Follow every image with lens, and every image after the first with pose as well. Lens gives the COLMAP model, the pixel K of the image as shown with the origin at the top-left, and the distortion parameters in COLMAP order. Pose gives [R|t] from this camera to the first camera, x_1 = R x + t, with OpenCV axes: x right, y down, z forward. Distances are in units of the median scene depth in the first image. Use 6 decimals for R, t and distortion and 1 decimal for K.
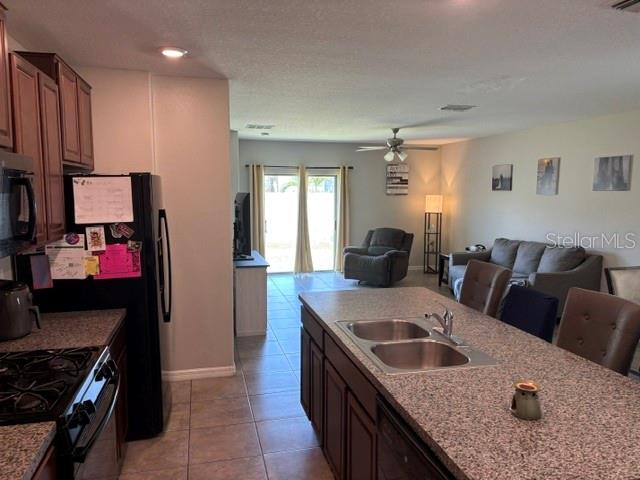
lens RADIAL K [[478.6, 0, 320.0], [0, 478.6, 240.0], [0, 0, 1]] dist [0.050888, -0.075984]
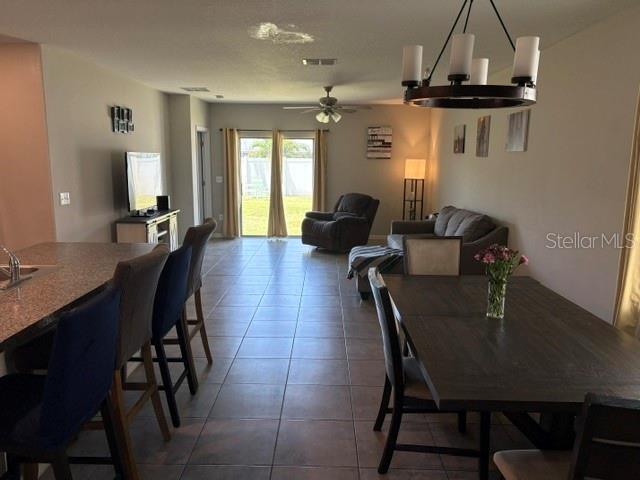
lens RADIAL K [[478.6, 0, 320.0], [0, 478.6, 240.0], [0, 0, 1]] dist [0.050888, -0.075984]
pose [[0.973975, 0.038247, -0.223405, 0.334432], [-0.022849, 0.997207, 0.071109, 0.001851], [0.225501, -0.064154, 0.972128, 0.047176]]
